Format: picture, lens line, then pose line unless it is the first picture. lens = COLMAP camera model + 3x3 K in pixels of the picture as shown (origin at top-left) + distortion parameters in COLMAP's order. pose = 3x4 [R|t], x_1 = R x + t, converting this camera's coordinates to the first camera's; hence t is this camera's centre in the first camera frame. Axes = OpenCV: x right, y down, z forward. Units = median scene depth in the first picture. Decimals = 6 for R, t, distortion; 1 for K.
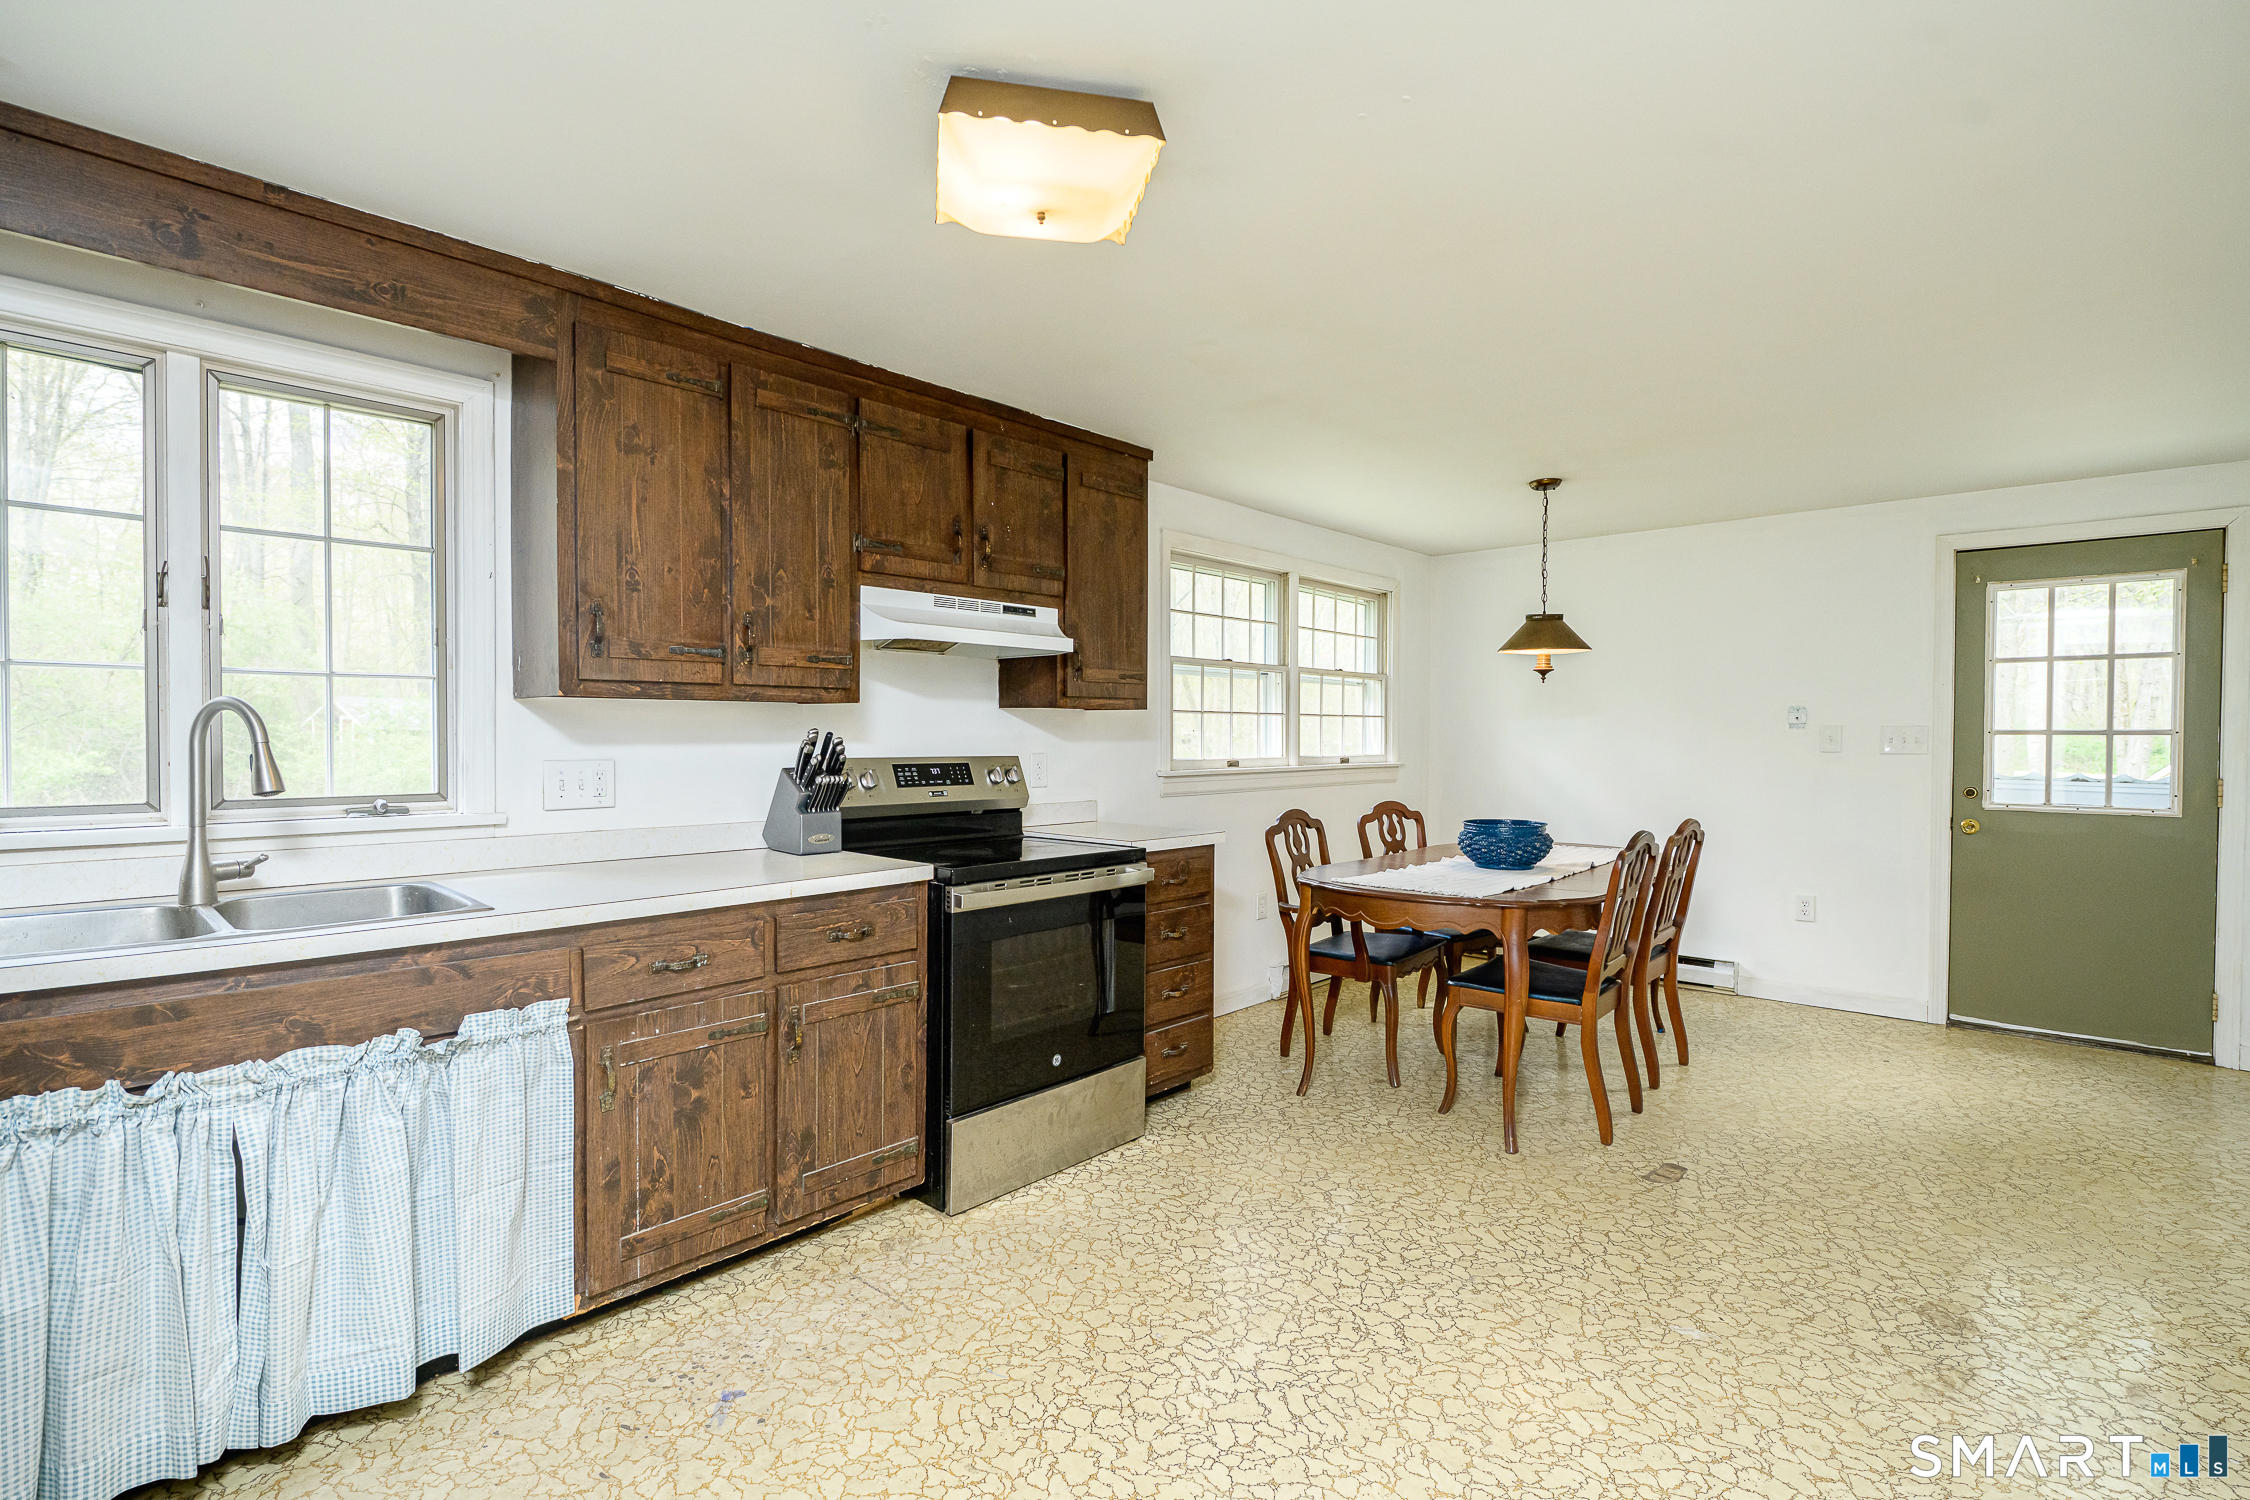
lens RADIAL K [[1053.5, 0, 1127.6], [0, 1053.5, 754.7], [0, 0, 1]] dist [-0.005740, -0.001441]
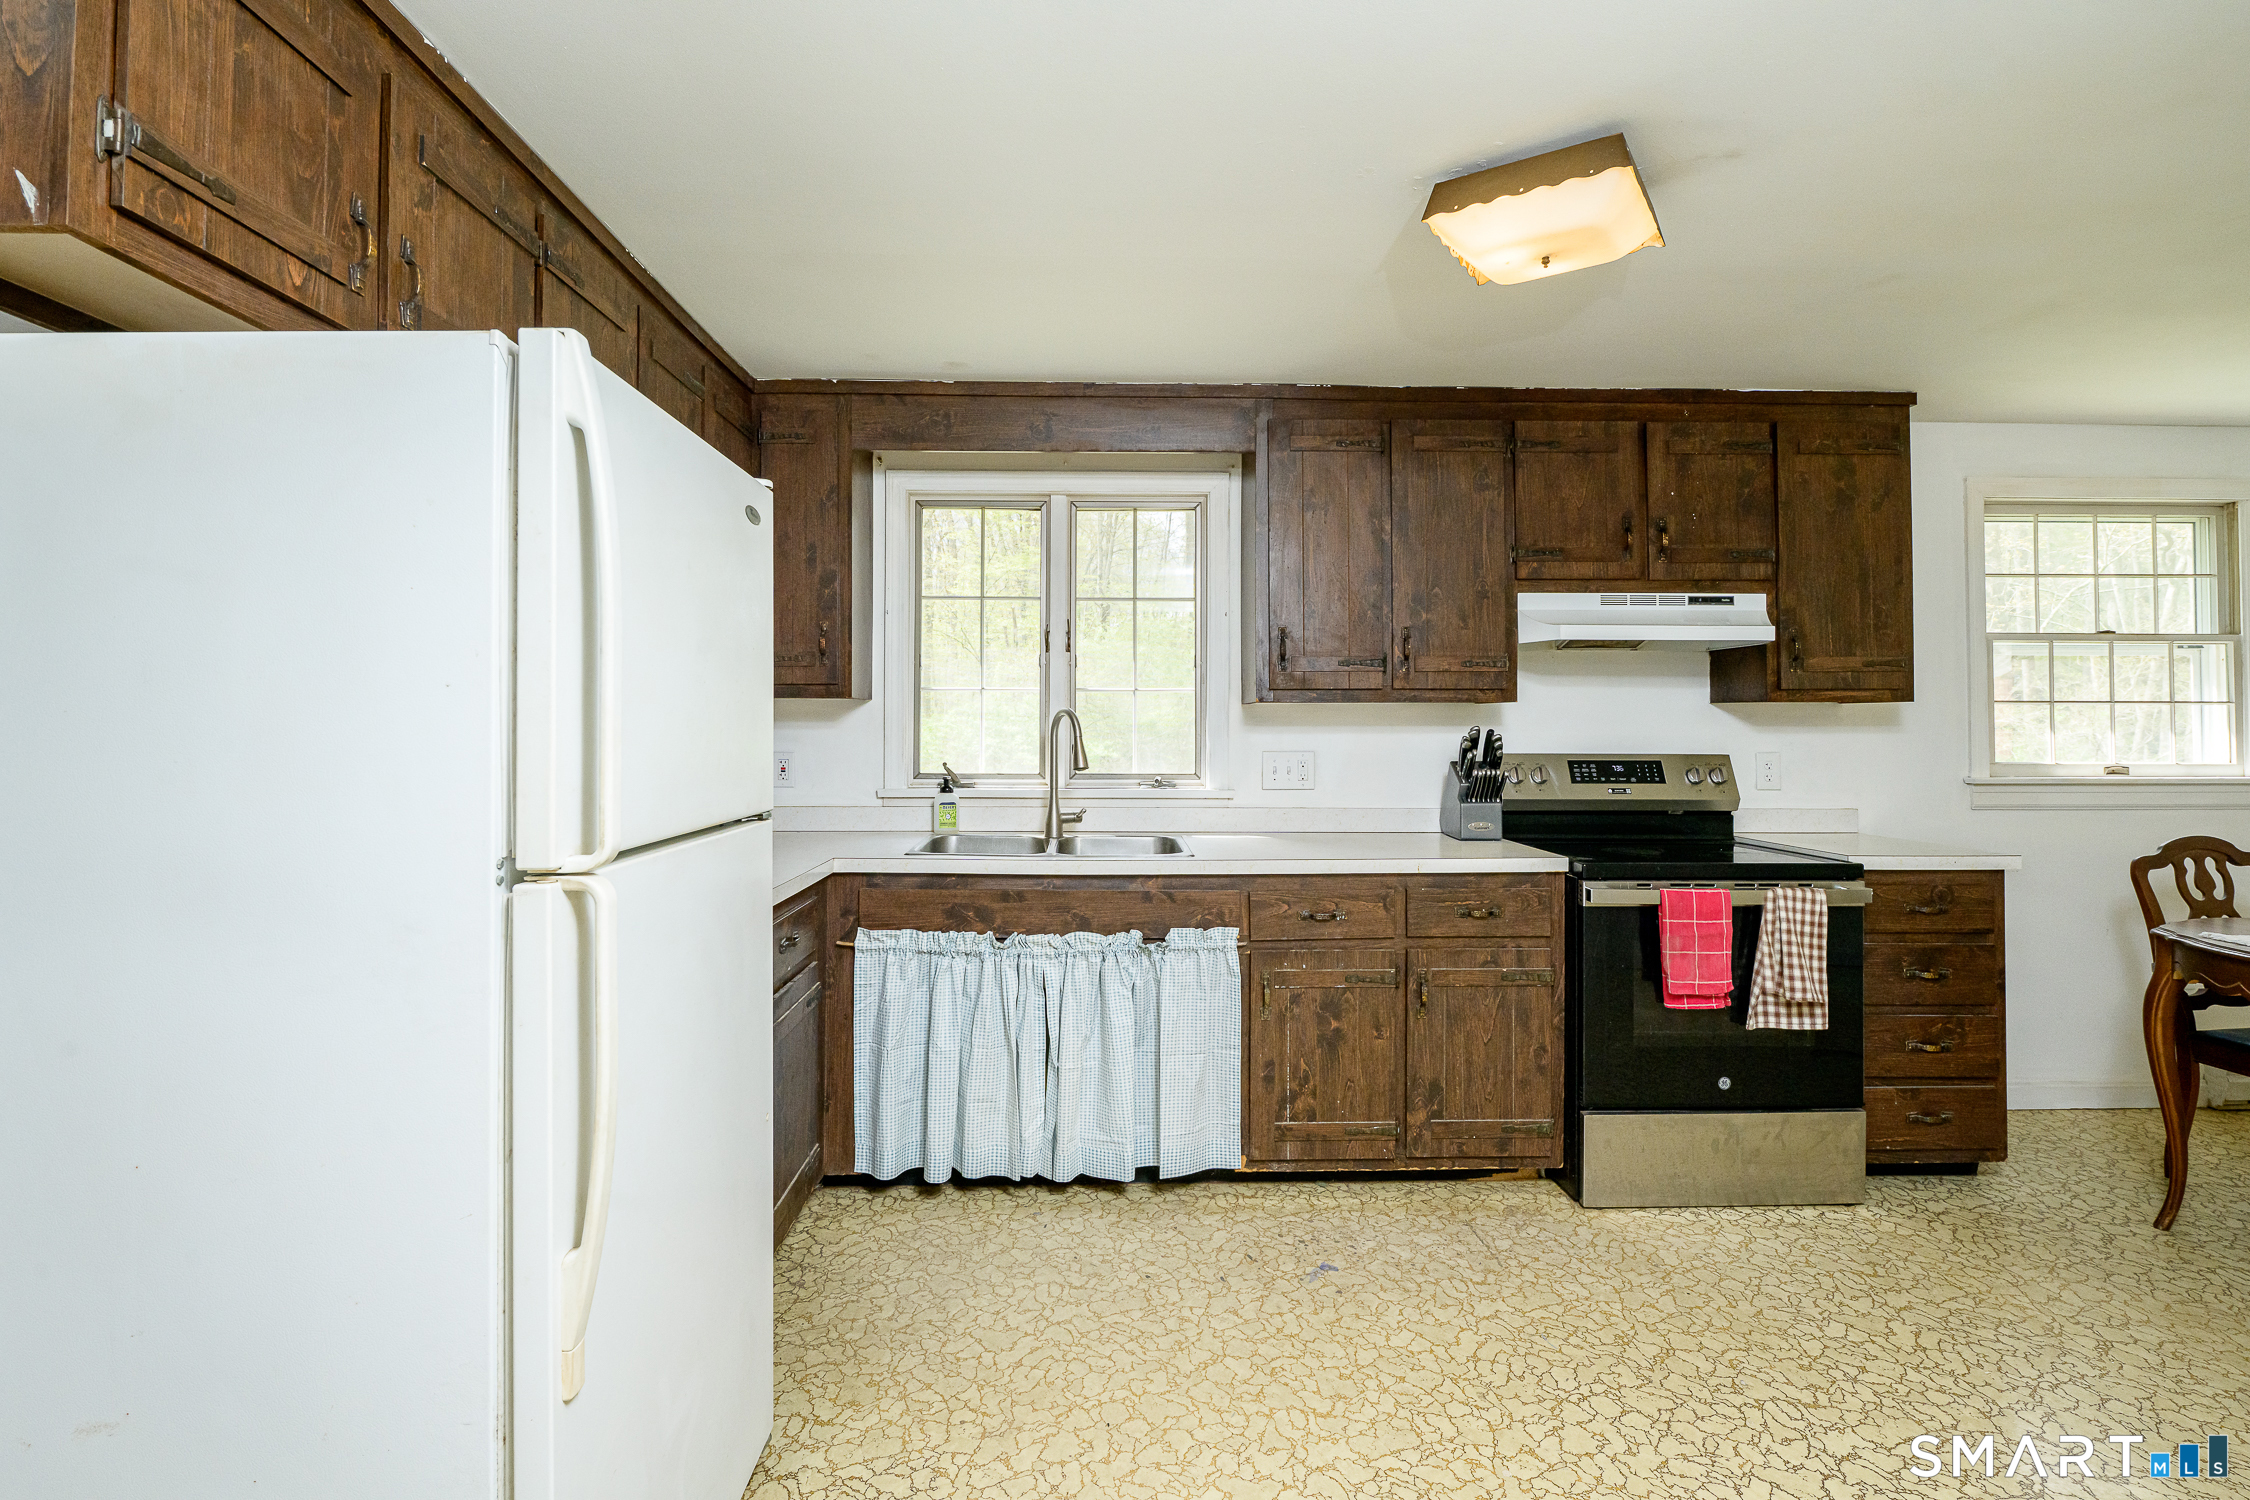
lens RADIAL K [[1071.4, 0, 1115.2], [0, 1071.4, 706.8], [0, 0, 1]] dist [-0.002909, -0.001208]
pose [[0.693919, -0.015610, -0.719884, 0.236217], [-0.013640, 0.999301, -0.034817, -0.000771], [0.719924, 0.033980, 0.693221, -0.048470]]
